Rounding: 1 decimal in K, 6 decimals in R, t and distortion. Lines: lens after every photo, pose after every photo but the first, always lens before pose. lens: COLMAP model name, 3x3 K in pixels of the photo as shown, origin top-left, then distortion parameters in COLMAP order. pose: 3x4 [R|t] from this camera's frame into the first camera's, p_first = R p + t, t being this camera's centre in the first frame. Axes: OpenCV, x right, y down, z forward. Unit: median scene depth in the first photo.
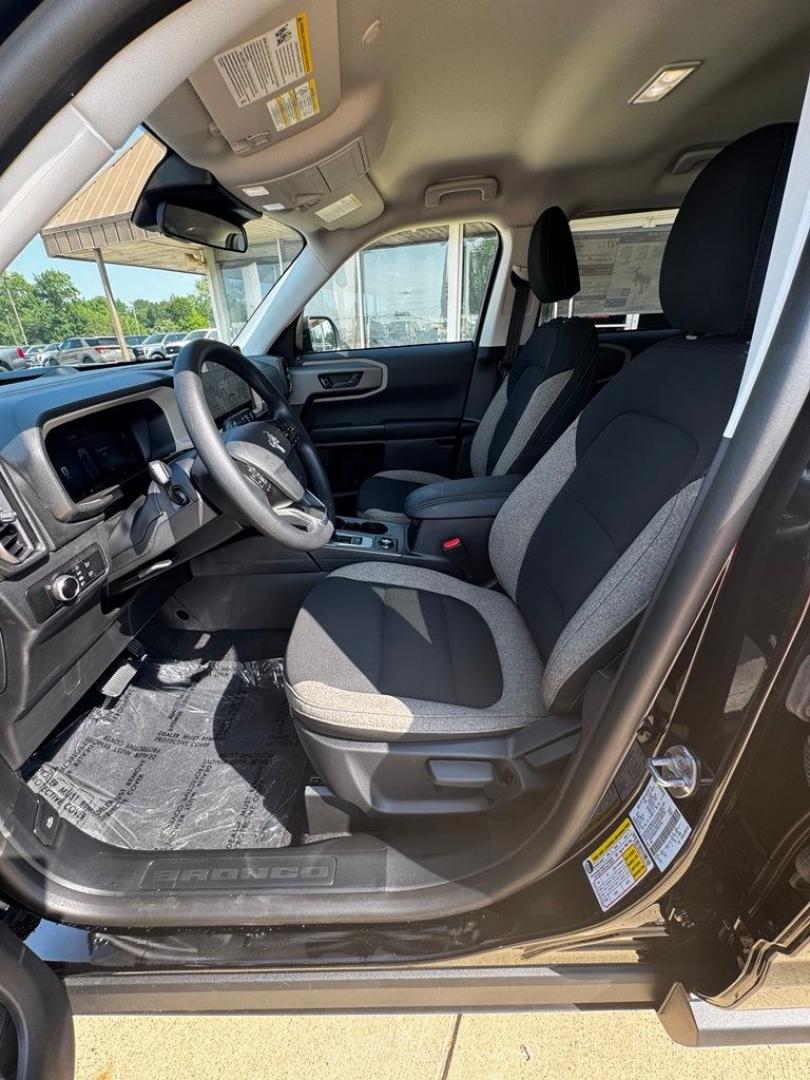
lens RADIAL K [[436.3, 0, 405.0], [0, 436.3, 540.0], [0, 0, 1]] dist [-0.004733, -0.000393]
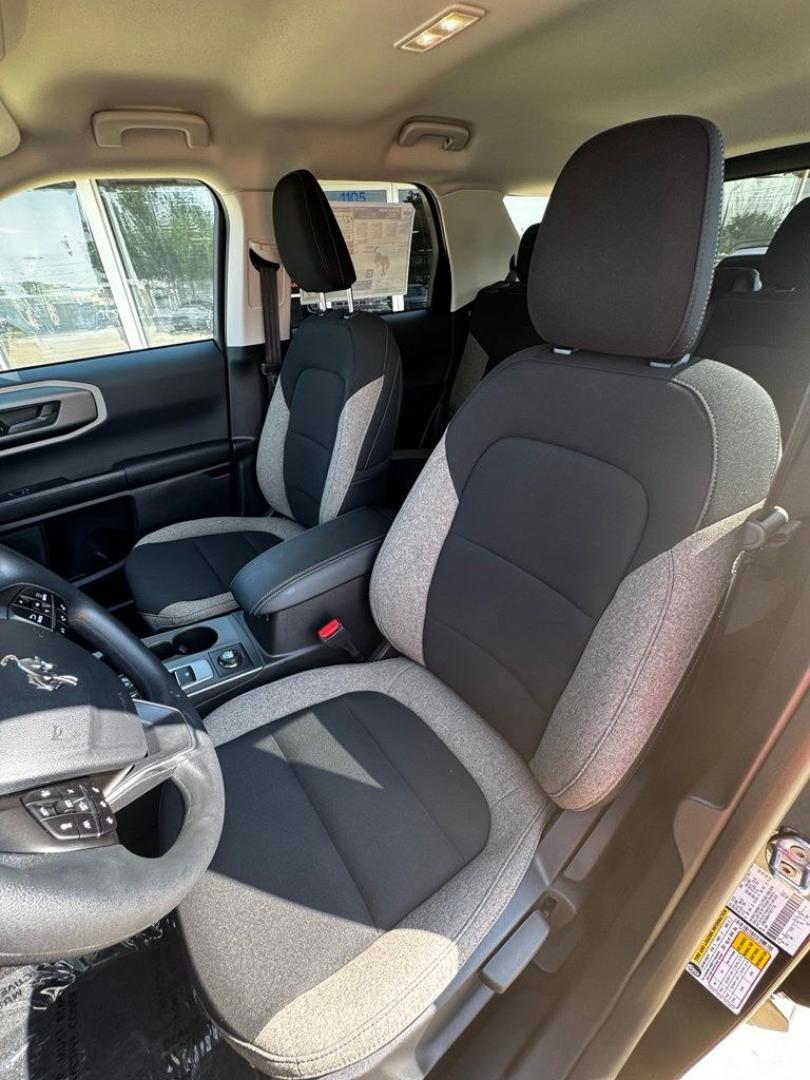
lens RADIAL K [[436.3, 0, 405.0], [0, 436.3, 540.0], [0, 0, 1]] dist [-0.004733, -0.000393]
pose [[0.799622, -0.316138, 0.510550, -0.115457], [0.282722, 0.948273, 0.144383, -0.193506], [-0.529786, 0.028892, 0.847639, 0.254909]]
